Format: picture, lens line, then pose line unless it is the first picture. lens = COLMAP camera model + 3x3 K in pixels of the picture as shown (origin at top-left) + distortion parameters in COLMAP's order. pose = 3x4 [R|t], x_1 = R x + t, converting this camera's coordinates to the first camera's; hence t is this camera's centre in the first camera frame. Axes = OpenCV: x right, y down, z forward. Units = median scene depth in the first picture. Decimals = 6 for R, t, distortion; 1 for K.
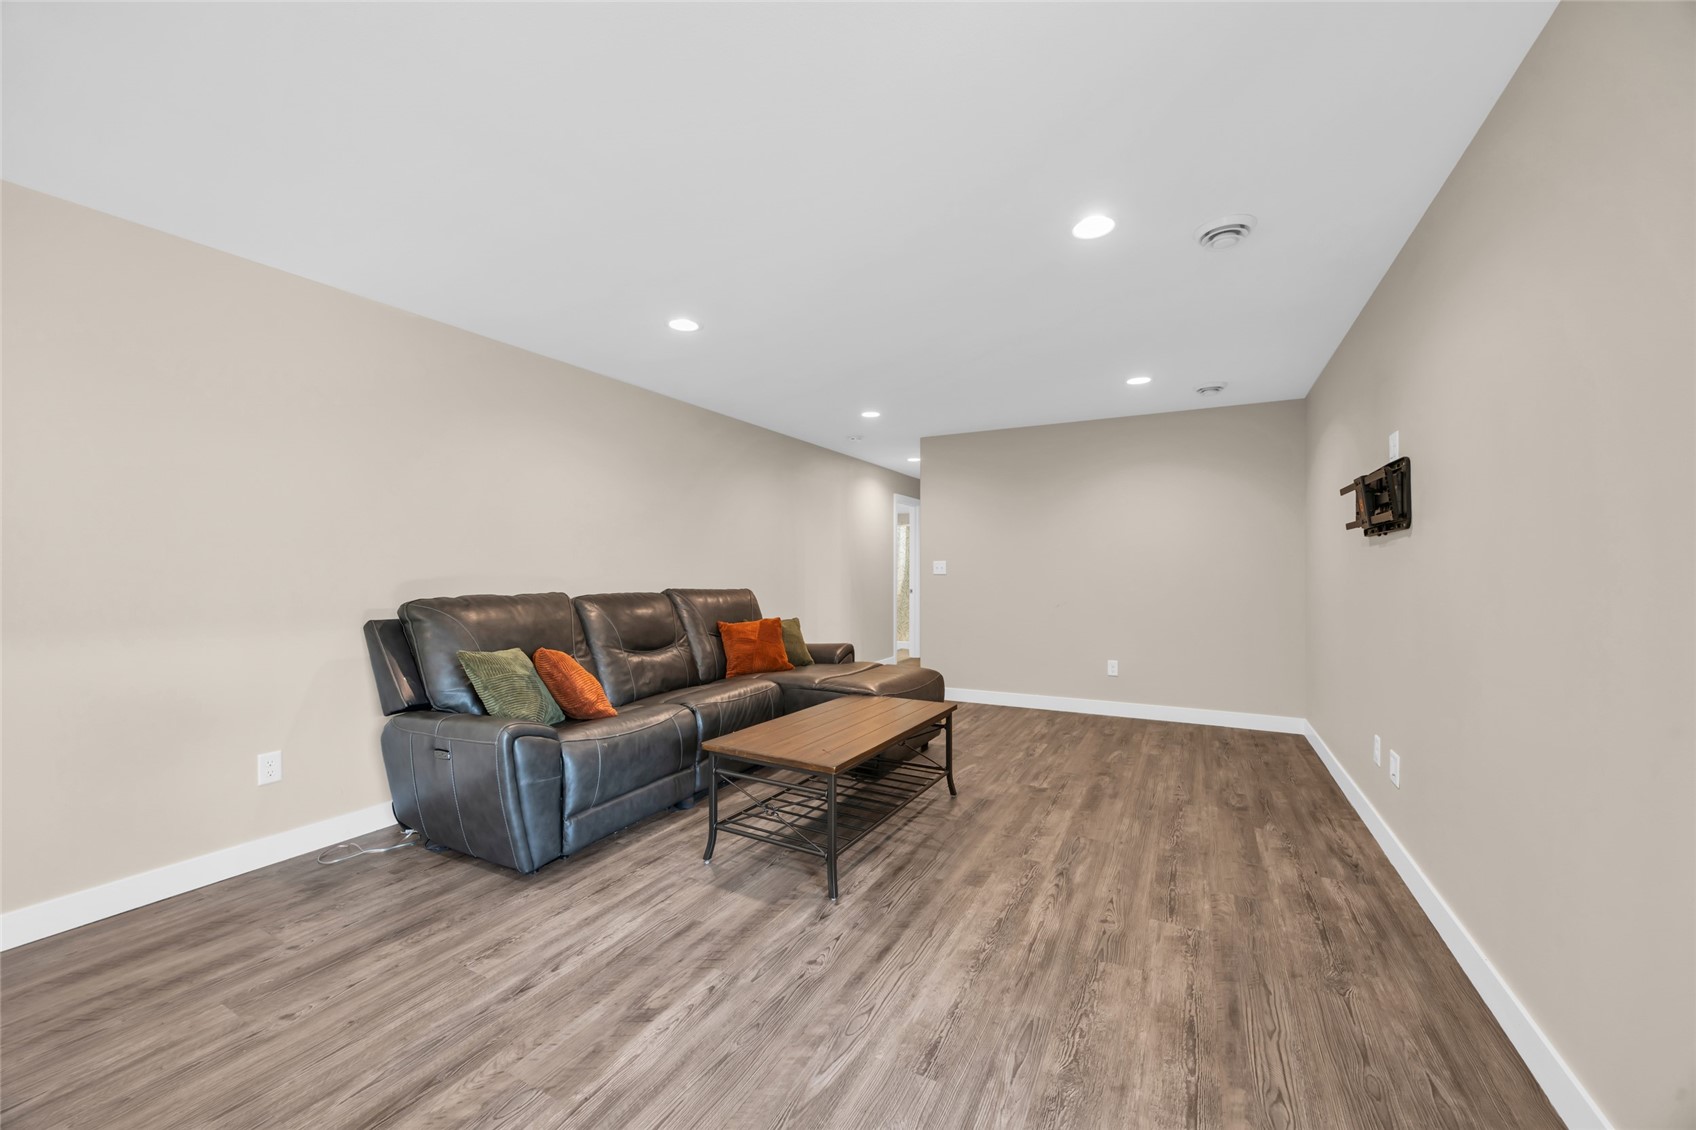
lens RADIAL K [[654.3, 0, 844.8], [0, 654.3, 572.8], [0, 0, 1]] dist [-0.000735, -0.000213]
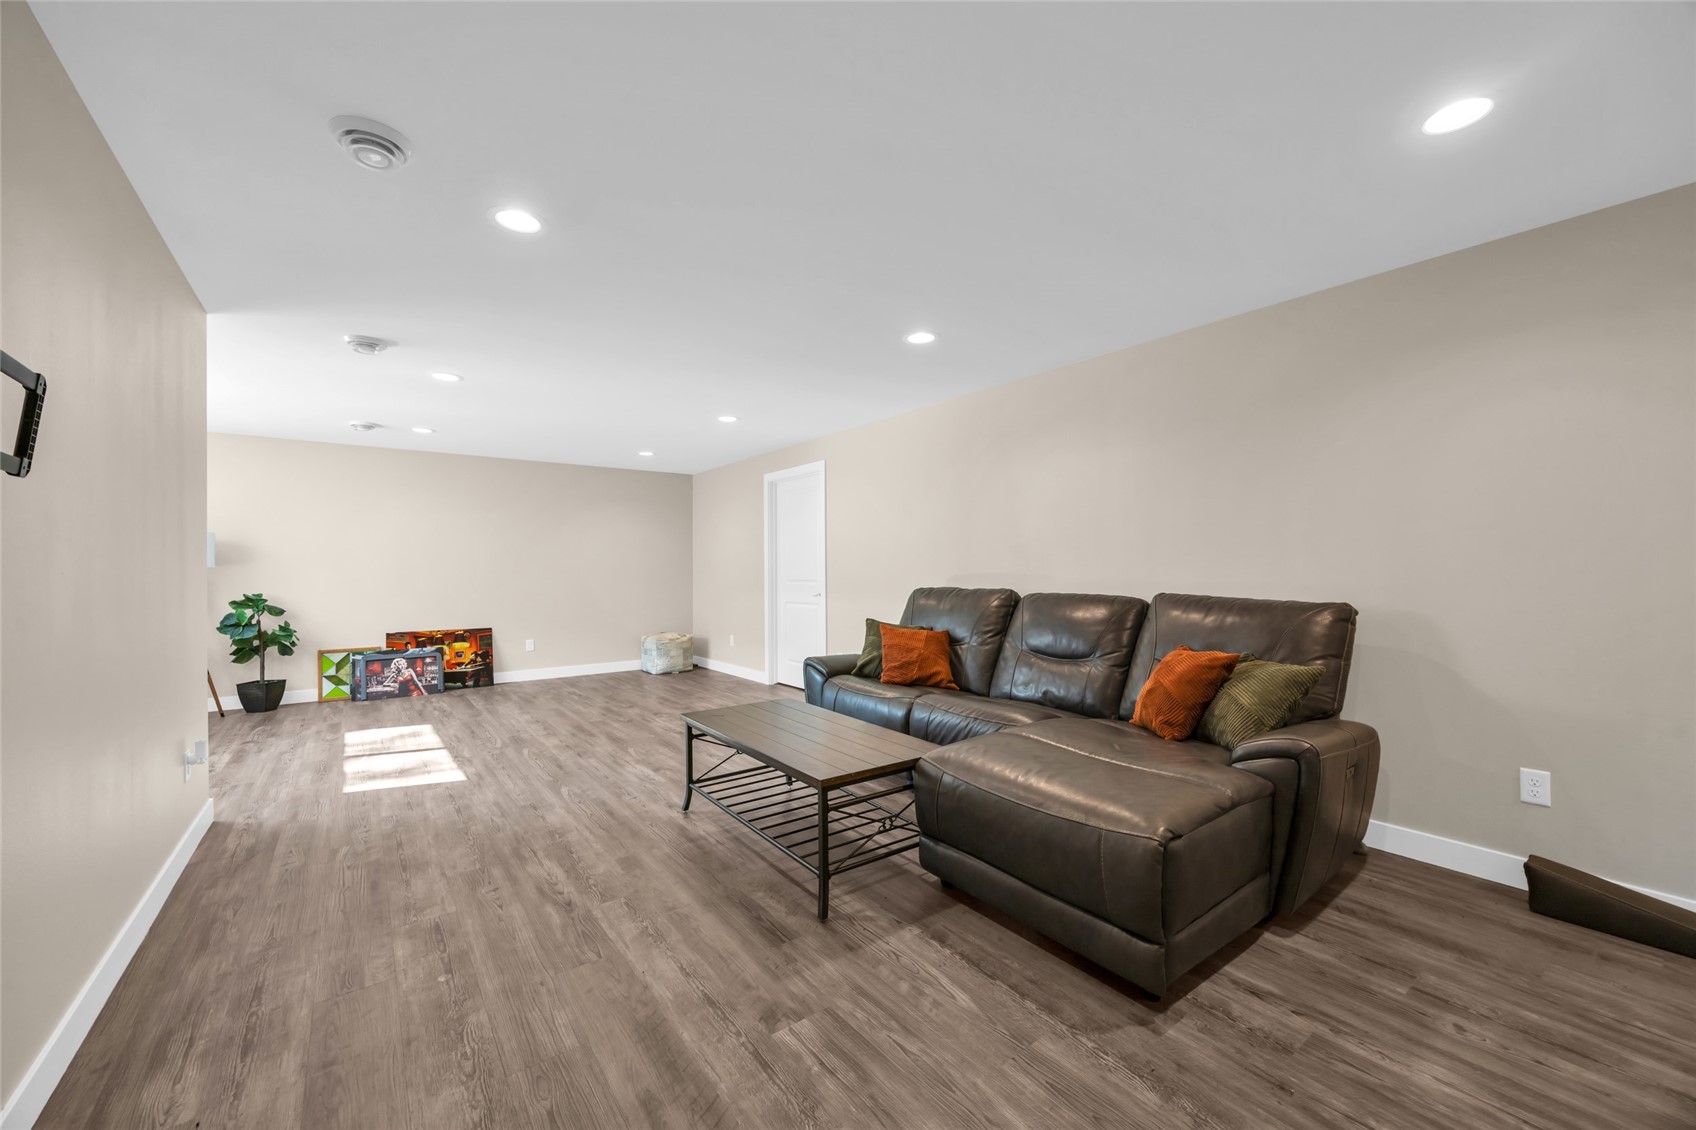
lens RADIAL K [[654.3, 0, 845.3], [0, 654.3, 565.7], [0, 0, 1]] dist [-0.000735, -0.000213]
pose [[-0.424795, -0.003025, -0.905285, 1.047787], [0.004721, 0.999973, -0.005556, -0.004495], [0.905277, -0.006634, -0.424769, 1.833915]]
